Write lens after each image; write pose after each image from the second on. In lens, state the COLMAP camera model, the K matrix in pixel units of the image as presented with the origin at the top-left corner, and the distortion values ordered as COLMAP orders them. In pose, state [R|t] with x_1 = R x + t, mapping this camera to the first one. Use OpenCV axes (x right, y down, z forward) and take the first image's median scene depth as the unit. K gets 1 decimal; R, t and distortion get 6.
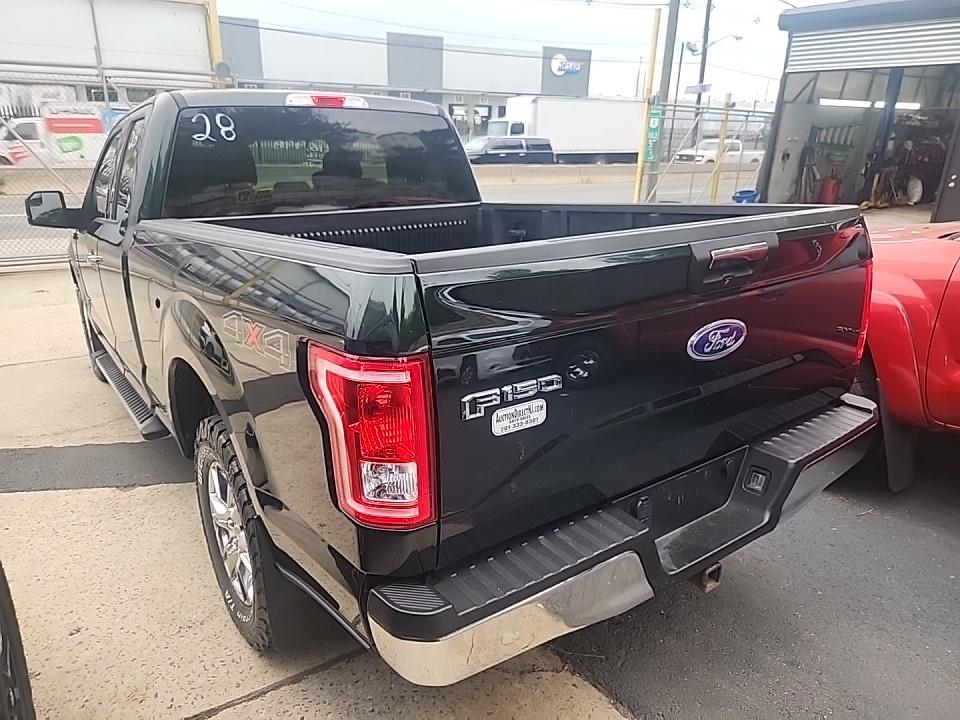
lens RADIAL K [[646.8, 0, 465.3], [0, 646.8, 354.0], [0, 0, 1]] dist [0.050280, -0.044361]
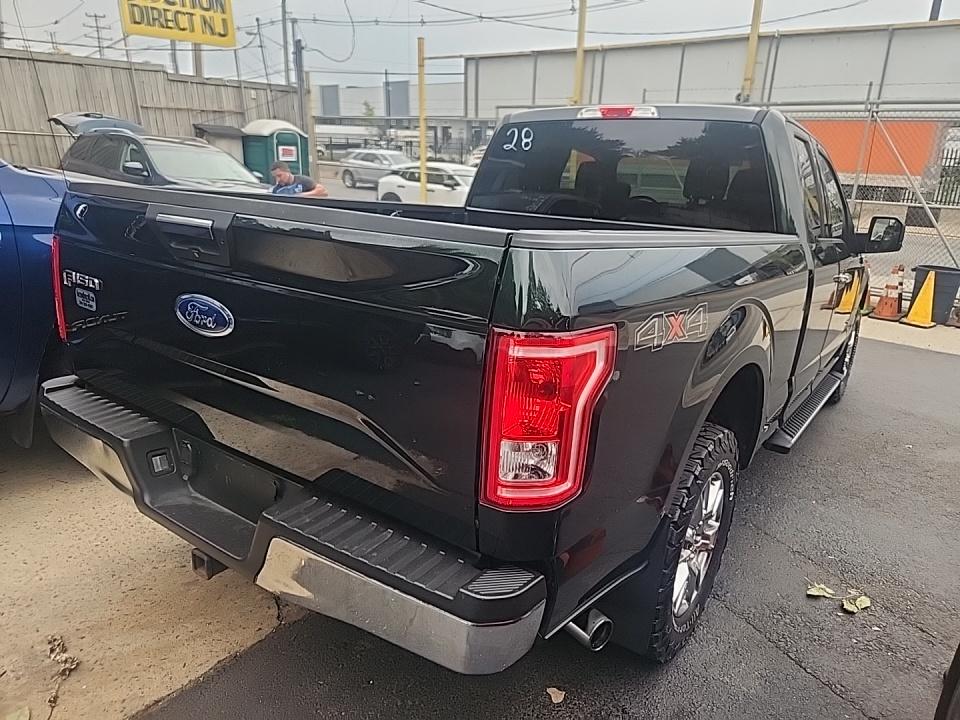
lens RADIAL K [[634.4, 0, 480.0], [0, 634.4, 360.0], [0, 0, 1]] dist [0.057818, -0.040418]
pose [[0.345118, 0.288944, -0.892975, 1.328508], [-0.333582, 0.927073, 0.171054, -0.247721], [0.877278, 0.238847, 0.416336, 0.924593]]
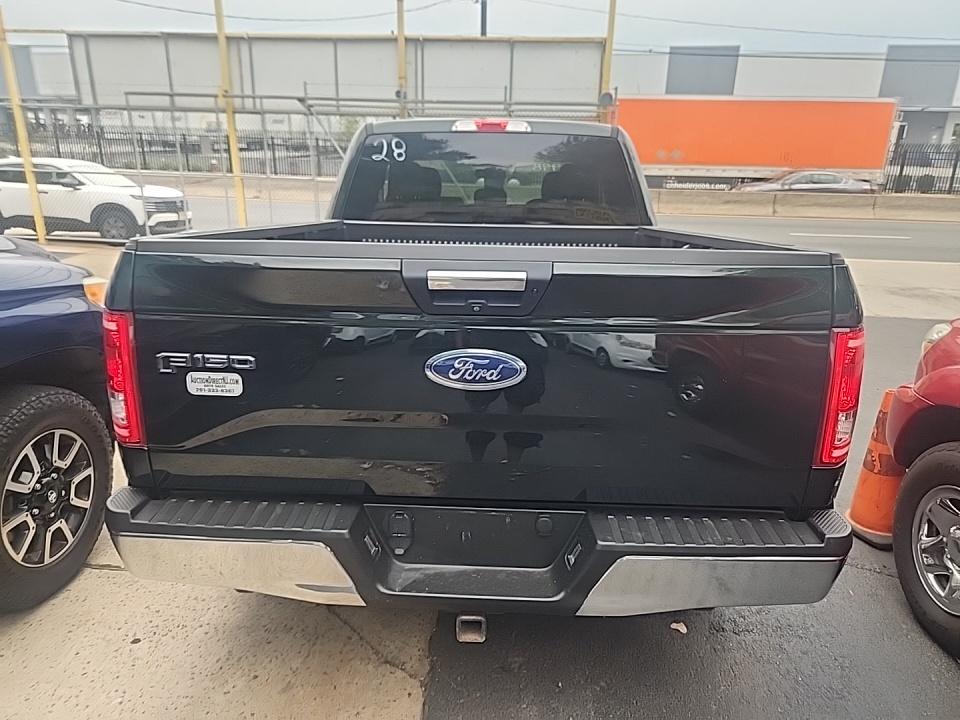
lens RADIAL K [[646.8, 0, 465.3], [0, 646.8, 354.0], [0, 0, 1]] dist [0.050280, -0.044361]
pose [[0.795048, 0.182631, -0.578398, 0.860018], [-0.203351, 0.978662, 0.029496, -0.064831], [0.571443, 0.094167, 0.815221, 0.216562]]
